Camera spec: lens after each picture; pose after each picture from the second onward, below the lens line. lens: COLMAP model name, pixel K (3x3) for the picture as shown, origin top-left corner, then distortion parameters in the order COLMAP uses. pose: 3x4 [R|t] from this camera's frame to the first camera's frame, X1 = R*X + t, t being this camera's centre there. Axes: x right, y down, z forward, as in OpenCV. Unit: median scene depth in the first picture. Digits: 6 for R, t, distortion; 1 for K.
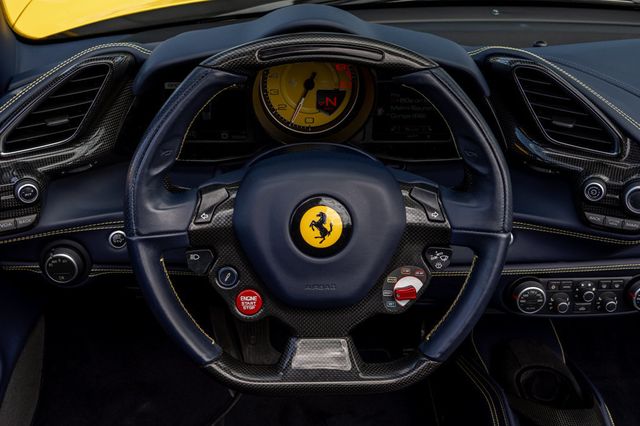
lens RADIAL K [[755.6, 0, 320.0], [0, 755.6, 213.0], [0, 0, 1]] dist [-0.007513, 0.016800]
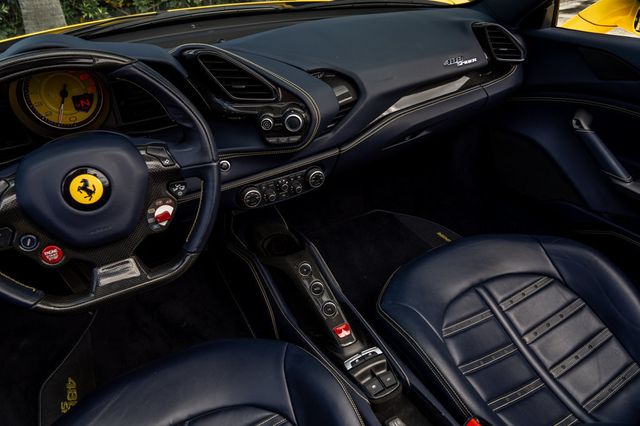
lens RADIAL K [[443.8, 0, 320.0], [0, 443.8, 213.0], [0, 0, 1]] dist [-0.010973, -0.000070]
pose [[0.900913, -0.280304, 0.331339, 0.087740], [0.238296, 0.957562, 0.162143, 0.024836], [-0.362727, -0.067120, 0.929475, 0.051558]]
